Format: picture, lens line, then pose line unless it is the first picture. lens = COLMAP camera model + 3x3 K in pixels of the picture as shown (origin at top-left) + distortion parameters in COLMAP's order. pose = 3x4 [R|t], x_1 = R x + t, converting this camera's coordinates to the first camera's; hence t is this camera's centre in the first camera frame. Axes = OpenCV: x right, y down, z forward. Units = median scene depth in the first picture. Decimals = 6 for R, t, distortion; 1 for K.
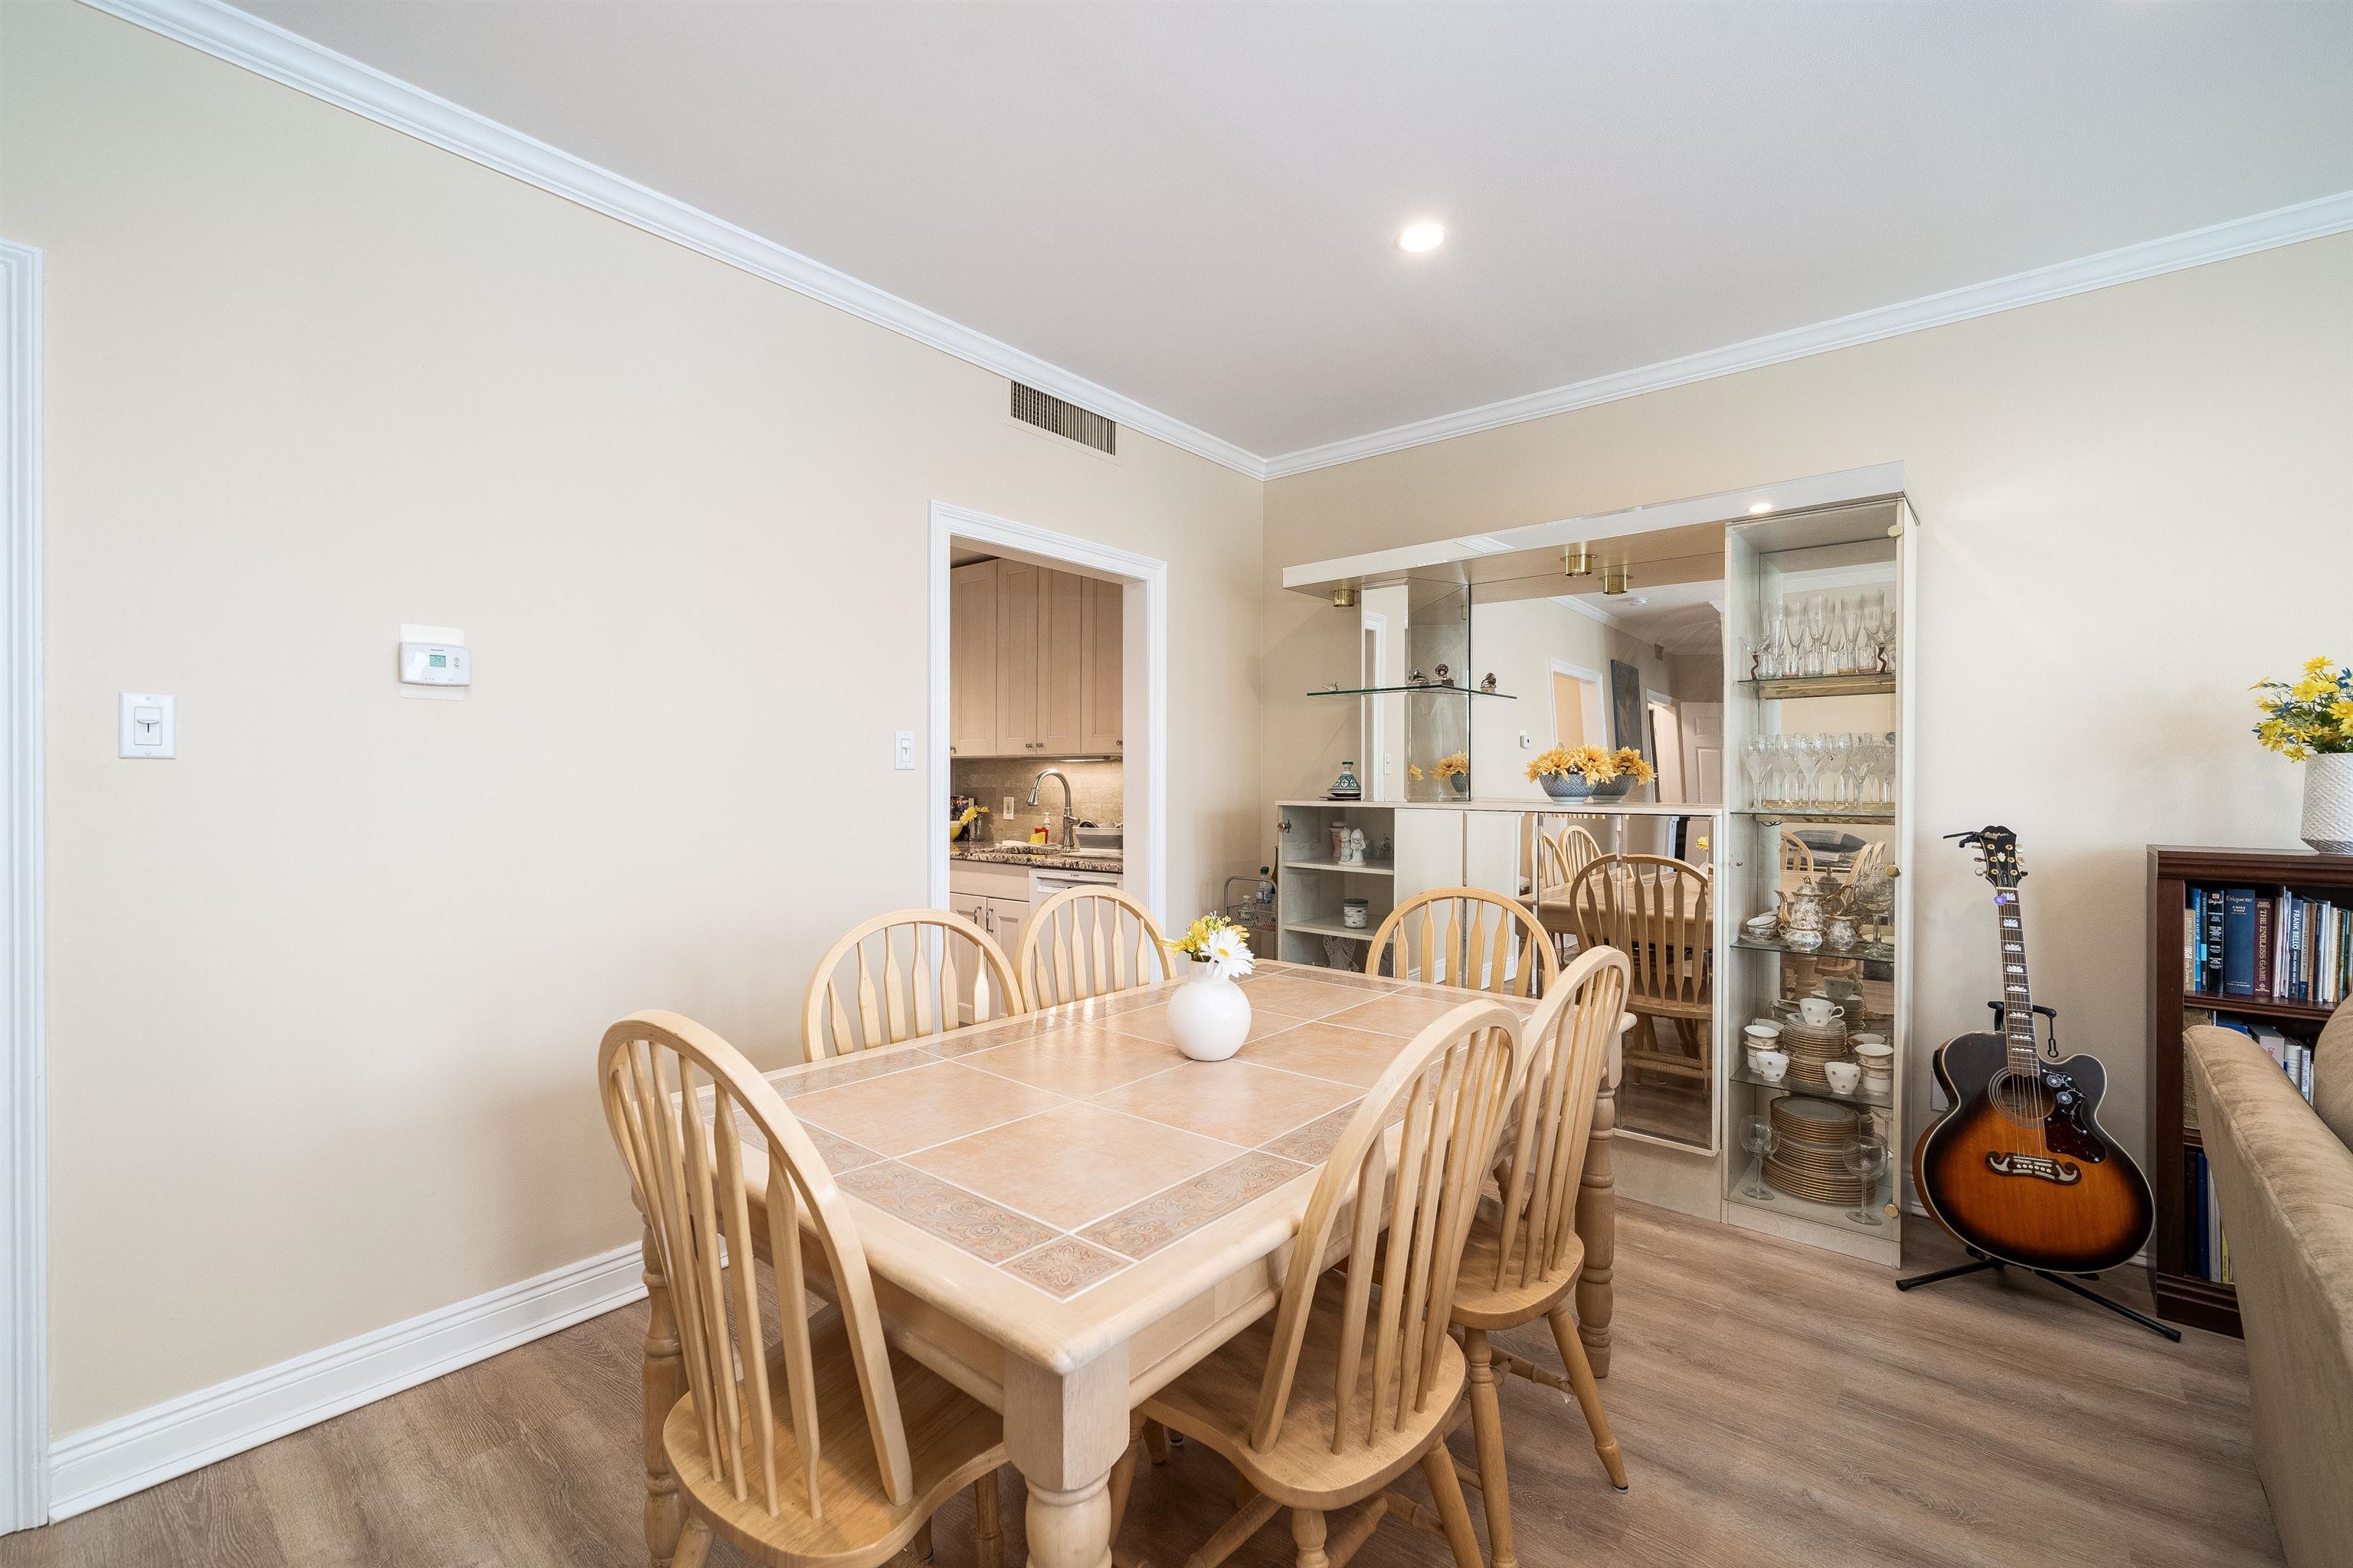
lens RADIAL K [[983.4, 0, 1183.5], [0, 983.4, 779.4], [0, 0, 1]] dist [-0.000514, -0.000025]
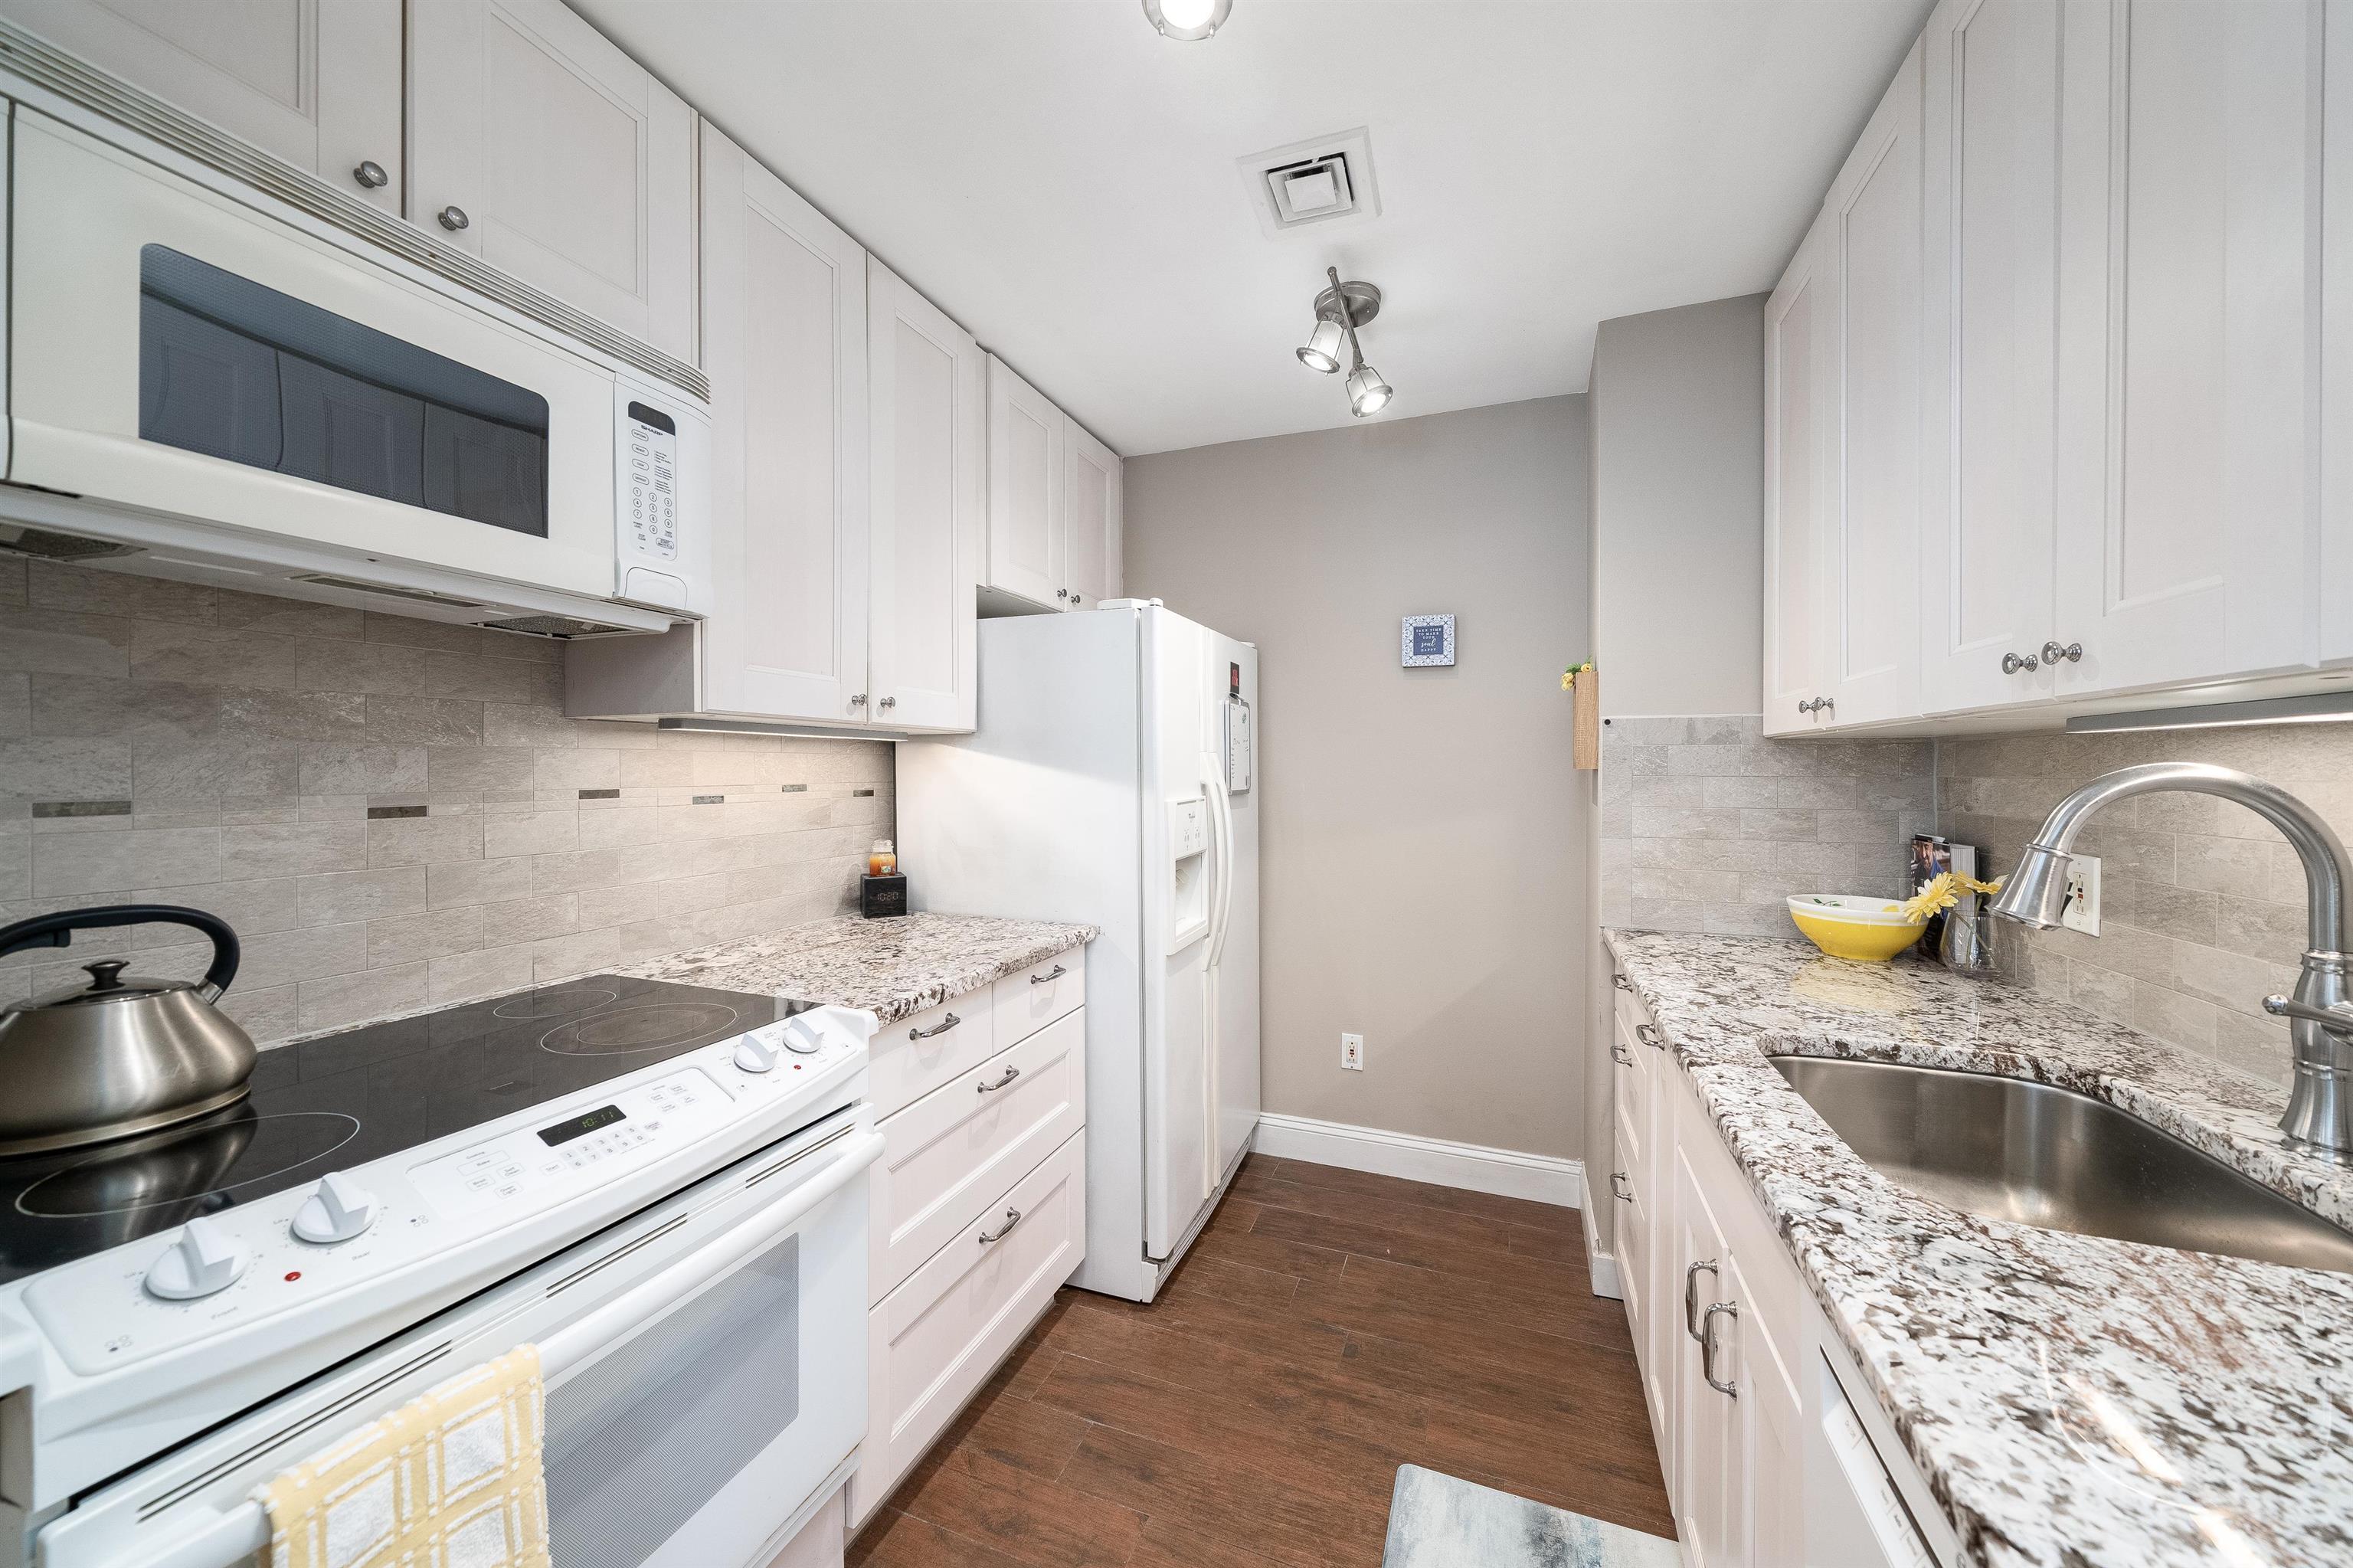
lens RADIAL K [[809.3, 0, 1179.3], [0, 809.3, 771.2], [0, 0, 1]] dist [-0.006487, 0.000035]
pose [[0.325679, 0.003963, -0.945472, -0.043495], [-0.005825, 0.999981, 0.002185, -0.007996], [0.945462, 0.004796, 0.325696, 0.781477]]
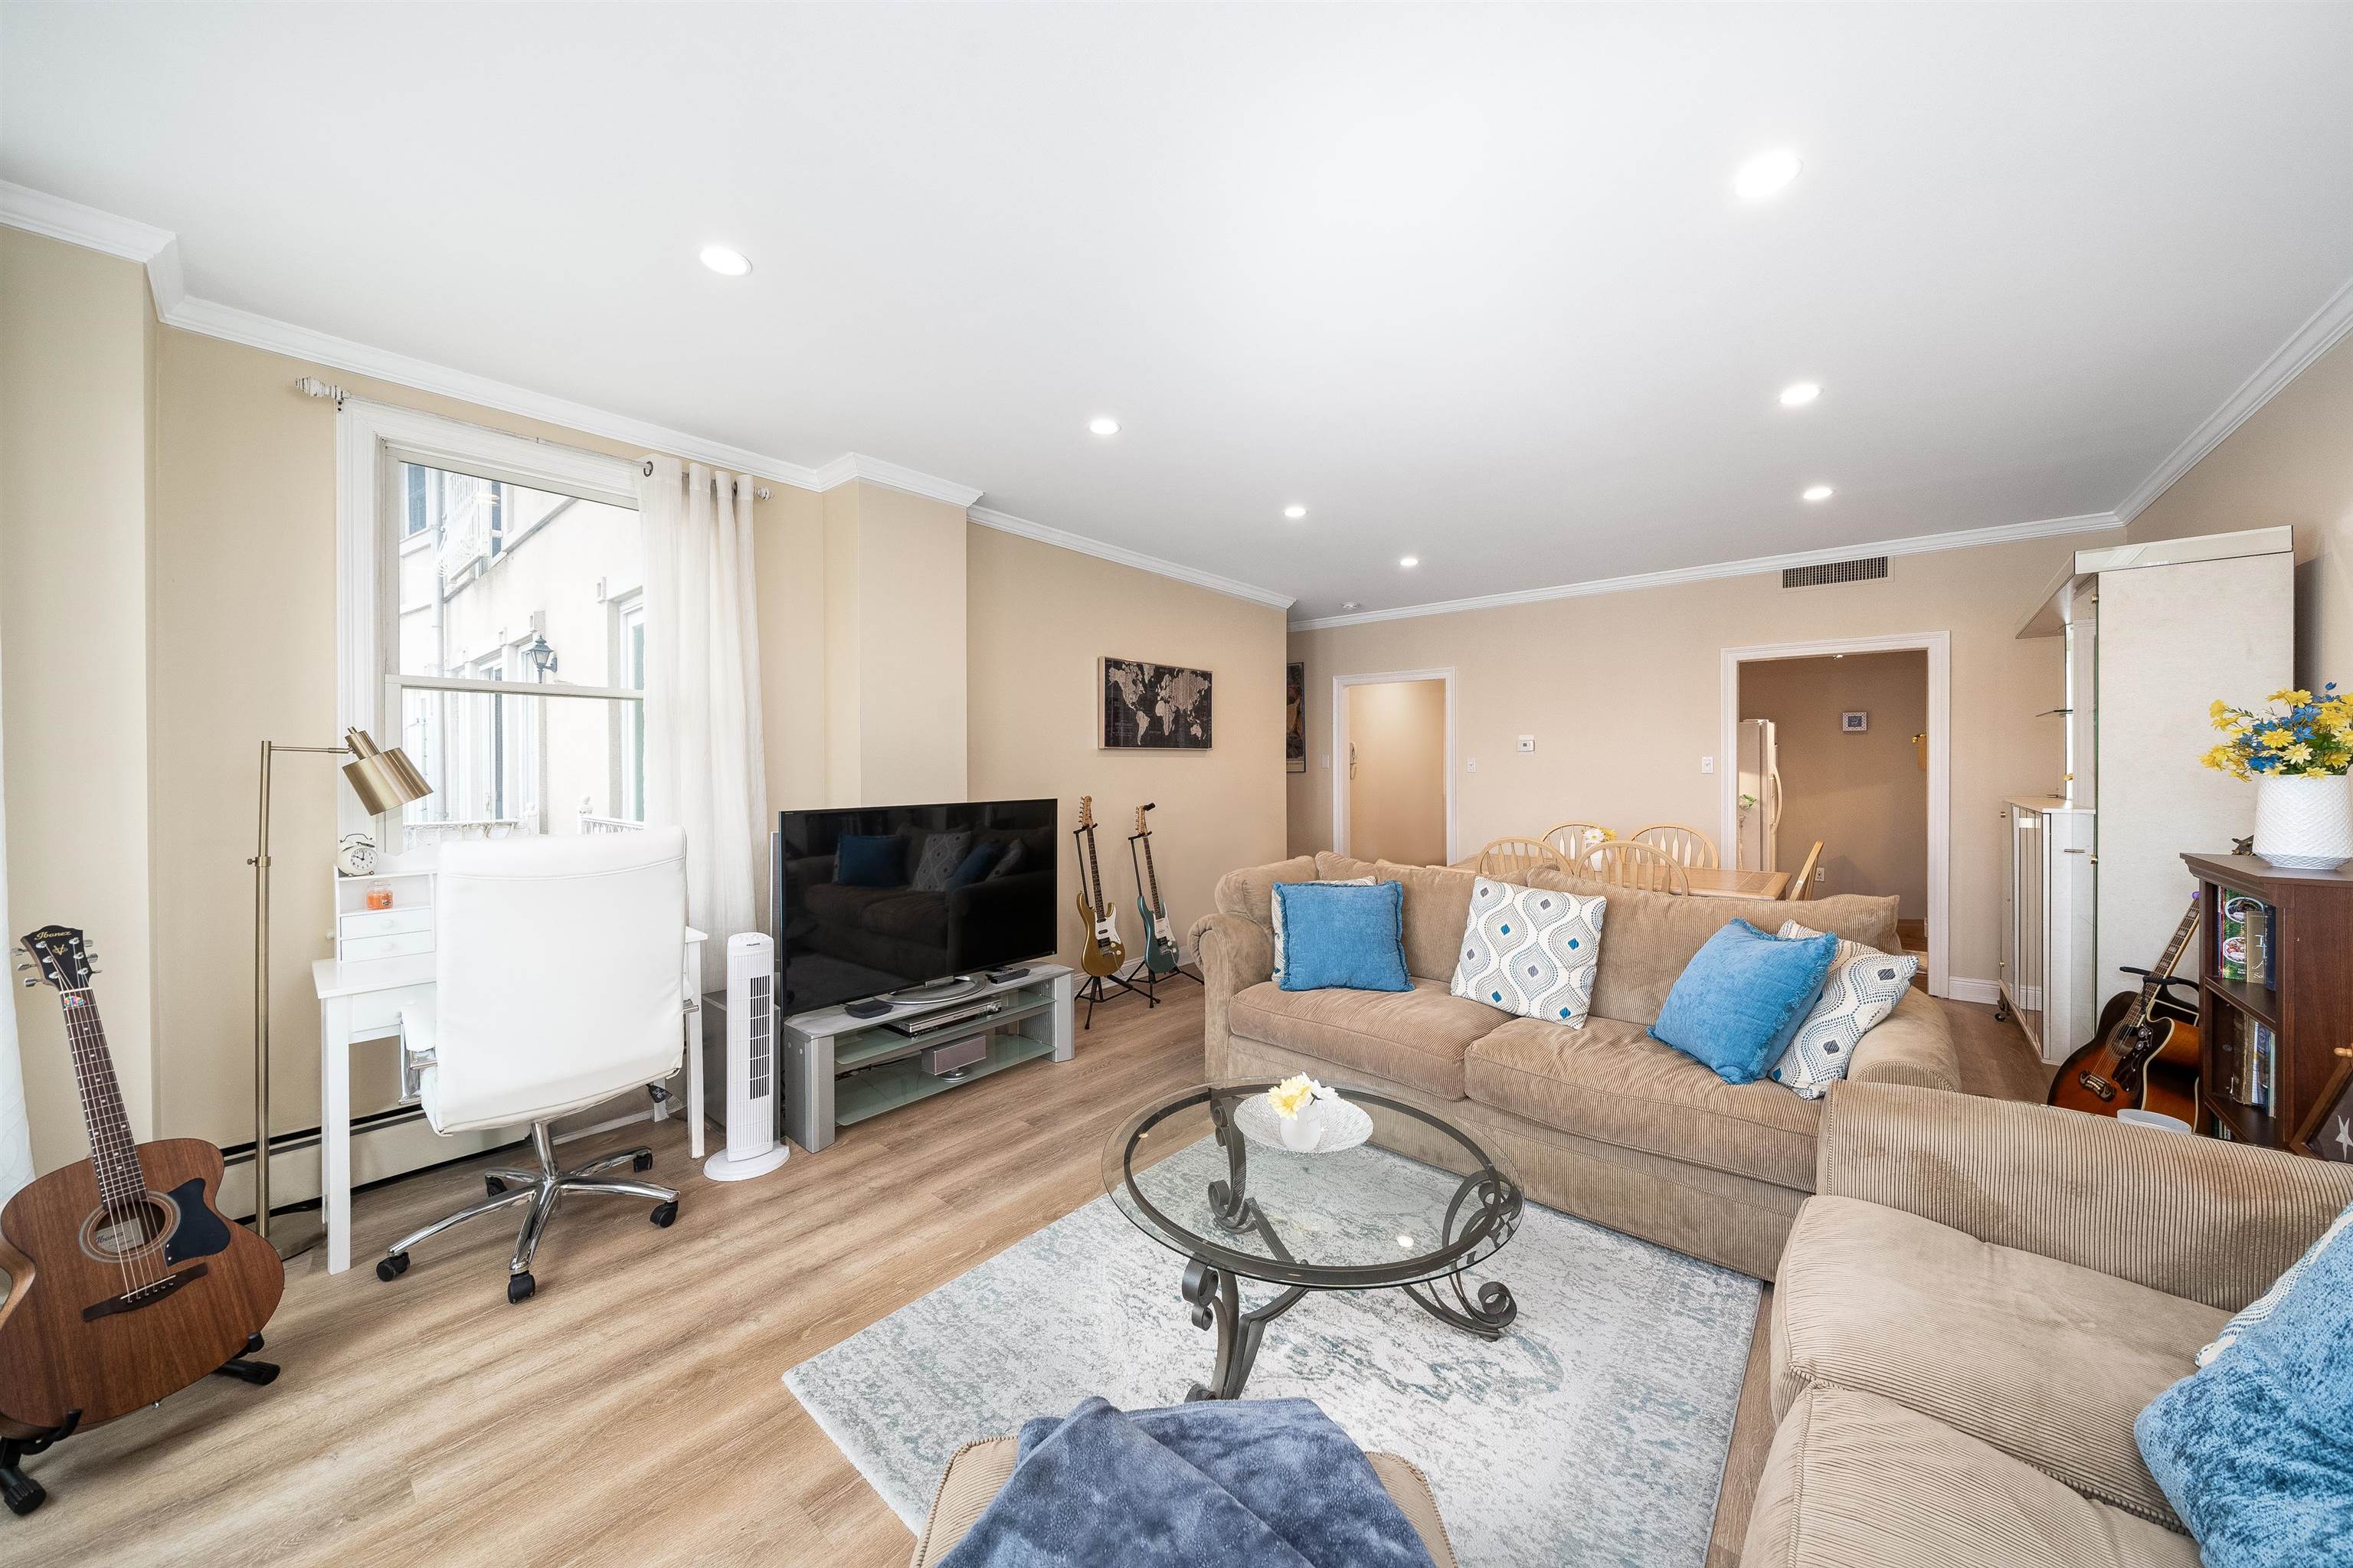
lens RADIAL K [[809.3, 0, 1179.3], [0, 809.3, 771.2], [0, 0, 1]] dist [-0.006487, 0.000035]
pose [[-0.025983, 0.003542, -0.999656, 0.991269], [0.001475, 0.999993, 0.003505, -0.016559], [0.999661, -0.001383, -0.025988, -0.089254]]
